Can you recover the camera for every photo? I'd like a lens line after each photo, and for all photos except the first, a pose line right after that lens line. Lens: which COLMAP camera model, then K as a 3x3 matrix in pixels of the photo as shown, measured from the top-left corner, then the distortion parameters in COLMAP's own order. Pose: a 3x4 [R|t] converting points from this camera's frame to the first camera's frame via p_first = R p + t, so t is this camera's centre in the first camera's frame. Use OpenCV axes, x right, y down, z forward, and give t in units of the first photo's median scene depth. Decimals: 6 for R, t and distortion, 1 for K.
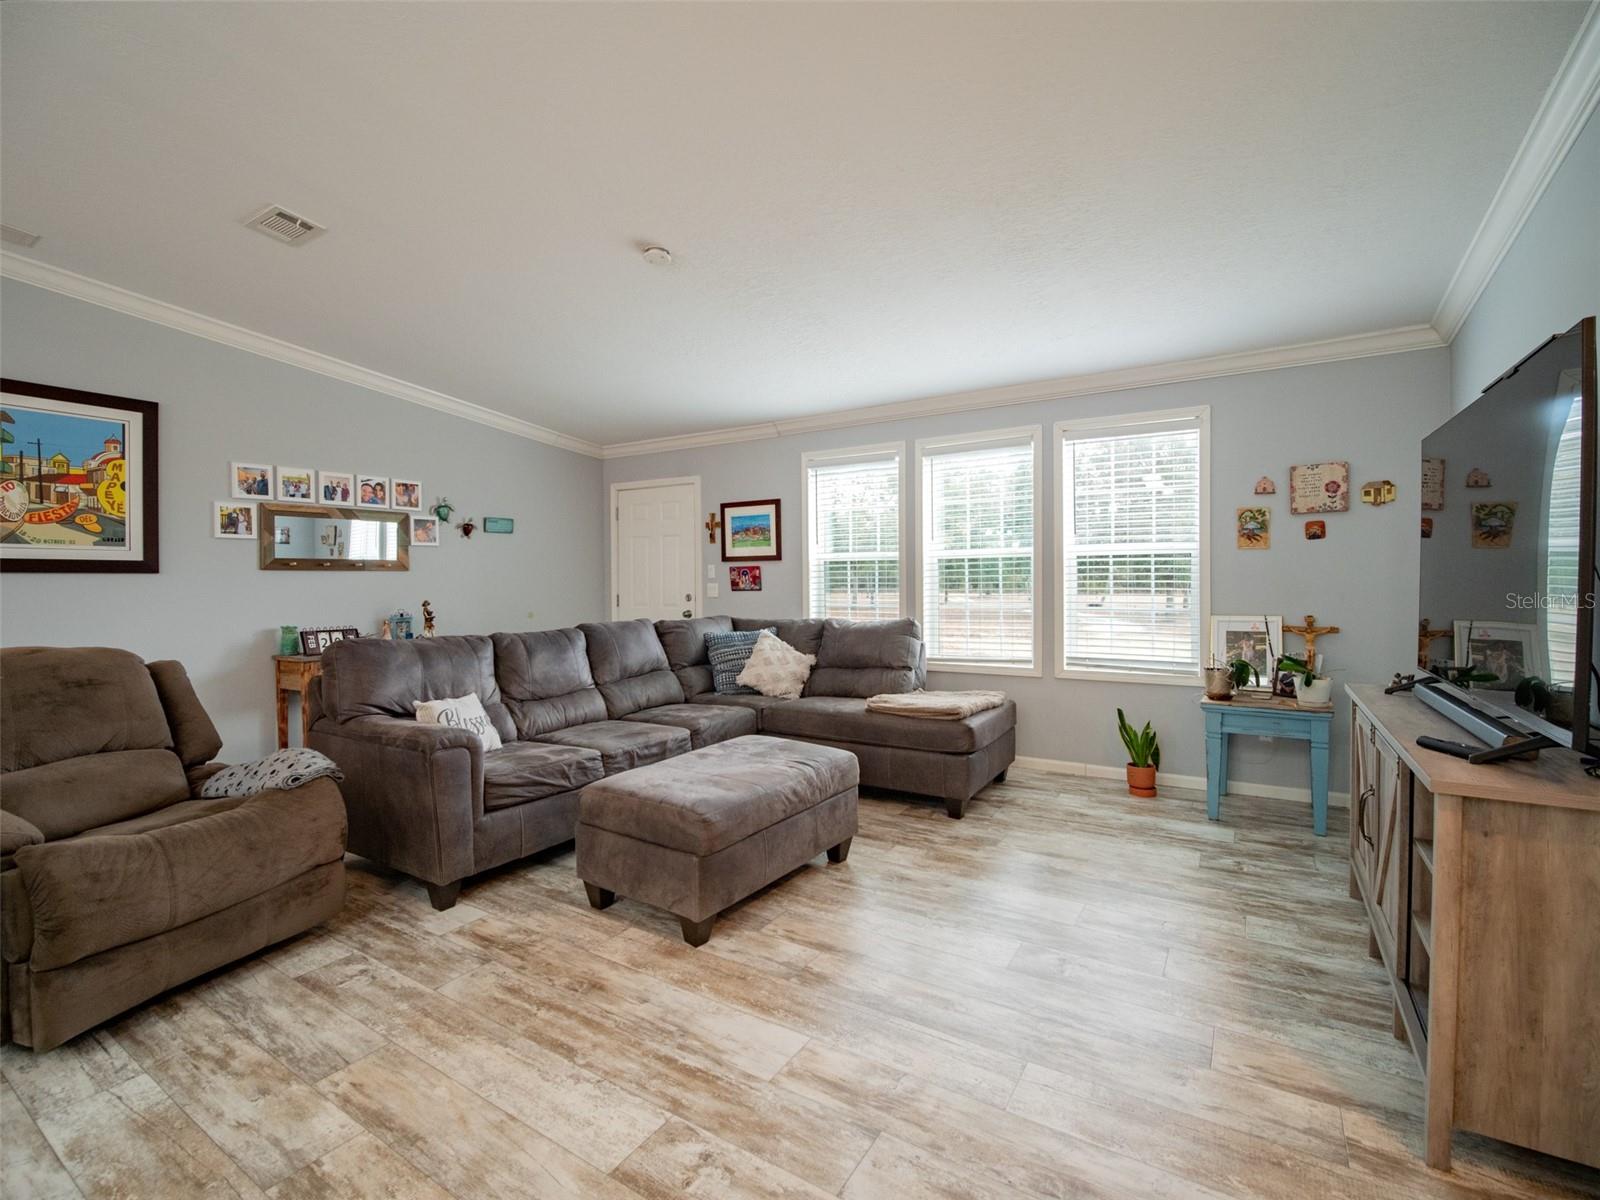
lens RADIAL K [[725.5, 0, 794.9], [0, 725.5, 583.5], [0, 0, 1]] dist [-0.021099, 0.000961]
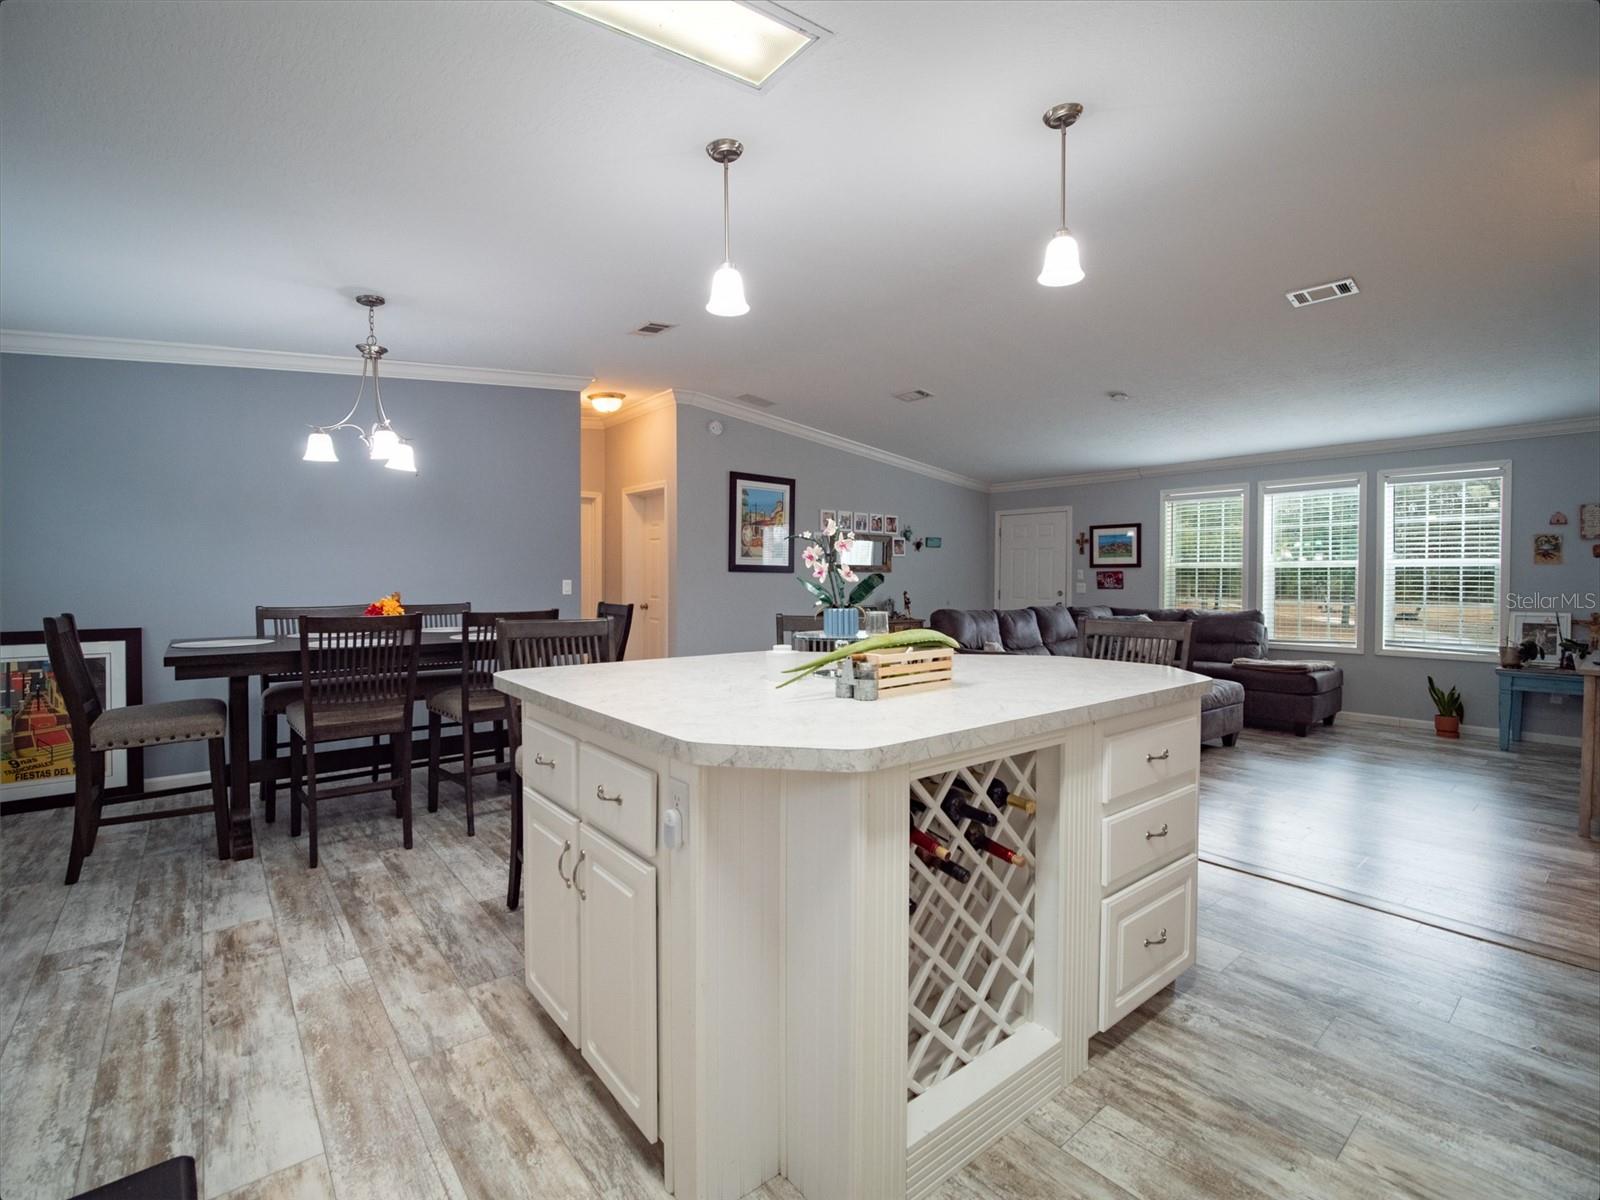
lens RADIAL K [[725.5, 0, 783.5], [0, 725.5, 585.5], [0, 0, 1]] dist [-0.021099, 0.000961]
pose [[0.948974, 0.016573, -0.314917, -0.266393], [-0.015265, 0.999862, 0.006617, 0.005080], [0.314983, -0.001473, 0.949096, -0.614022]]
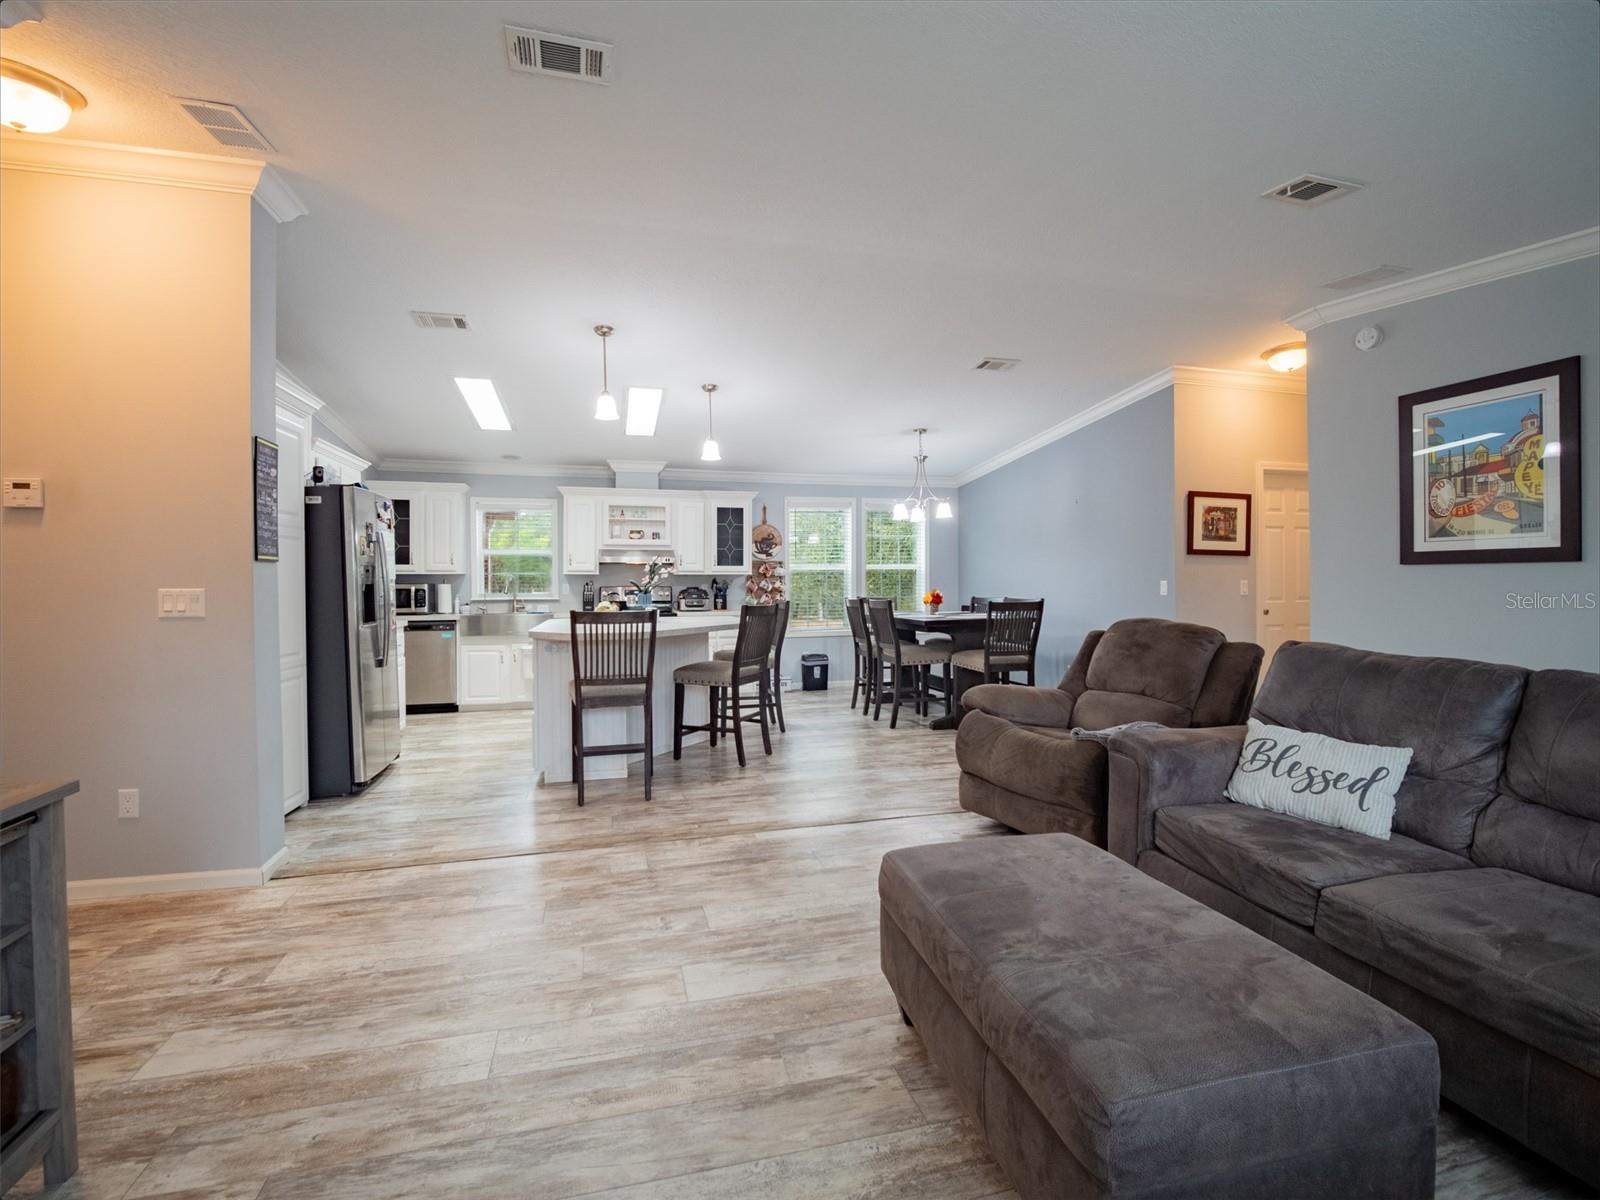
lens RADIAL K [[725.5, 0, 784.1], [0, 725.5, 587.1], [0, 0, 1]] dist [-0.021099, 0.000961]
pose [[-0.682951, 0.019184, -0.730212, 0.451721], [0.006638, 0.999777, 0.020058, -0.008838], [0.730434, 0.008851, -0.682926, 1.152347]]
